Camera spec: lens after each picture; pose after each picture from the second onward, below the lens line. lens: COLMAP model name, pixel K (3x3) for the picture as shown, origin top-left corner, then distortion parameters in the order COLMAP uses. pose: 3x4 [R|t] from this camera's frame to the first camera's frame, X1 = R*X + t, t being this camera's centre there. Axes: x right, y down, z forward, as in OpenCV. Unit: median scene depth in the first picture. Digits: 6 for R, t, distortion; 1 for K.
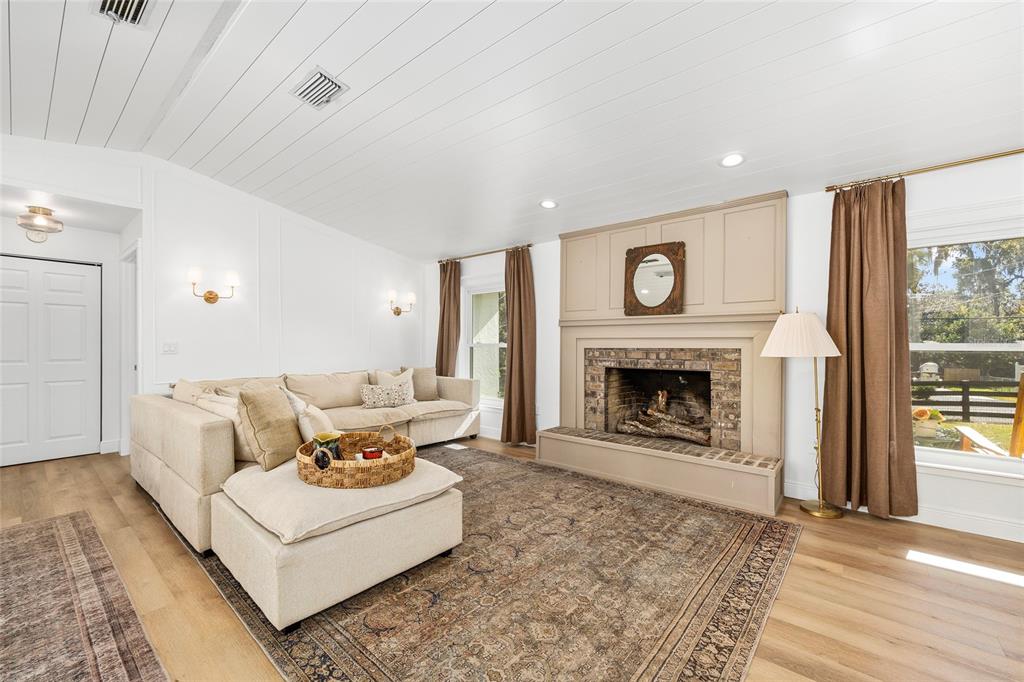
lens RADIAL K [[418.7, 0, 512.0], [0, 418.7, 341.0], [0, 0, 1]] dist [0.001455, -0.000162]
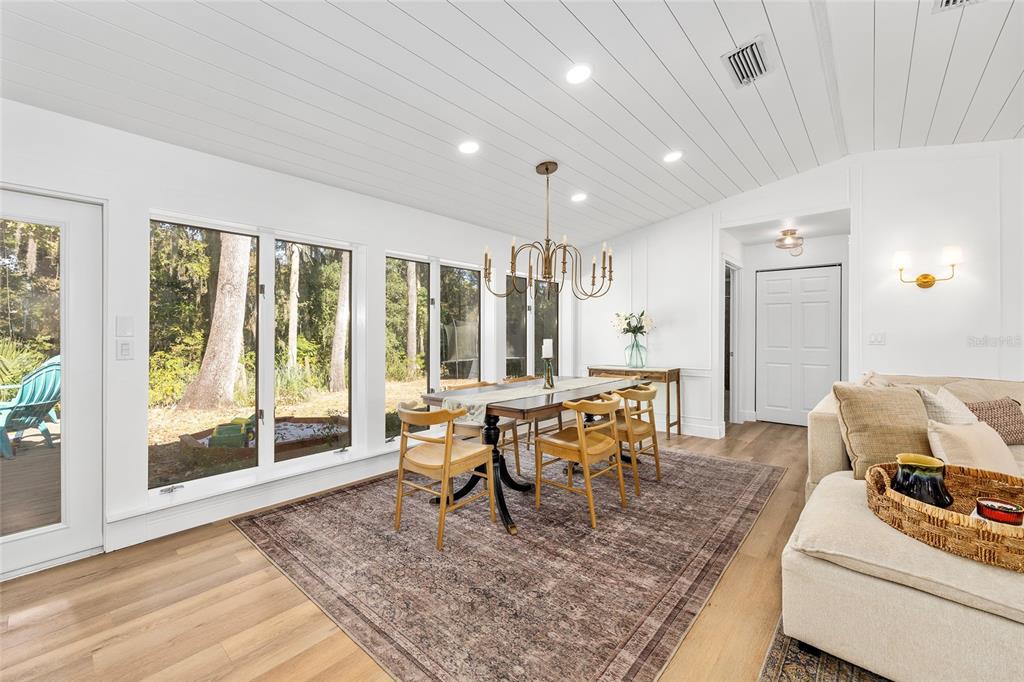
lens RADIAL K [[408.2, 0, 511.9], [0, 408.2, 329.2], [0, 0, 1]] dist [0.000407, 0.000192]
pose [[-0.027109, -0.011914, -0.999561, 0.302860], [0.006716, 0.999904, -0.012100, 0.000522], [0.999610, -0.007041, -0.027027, 0.306332]]
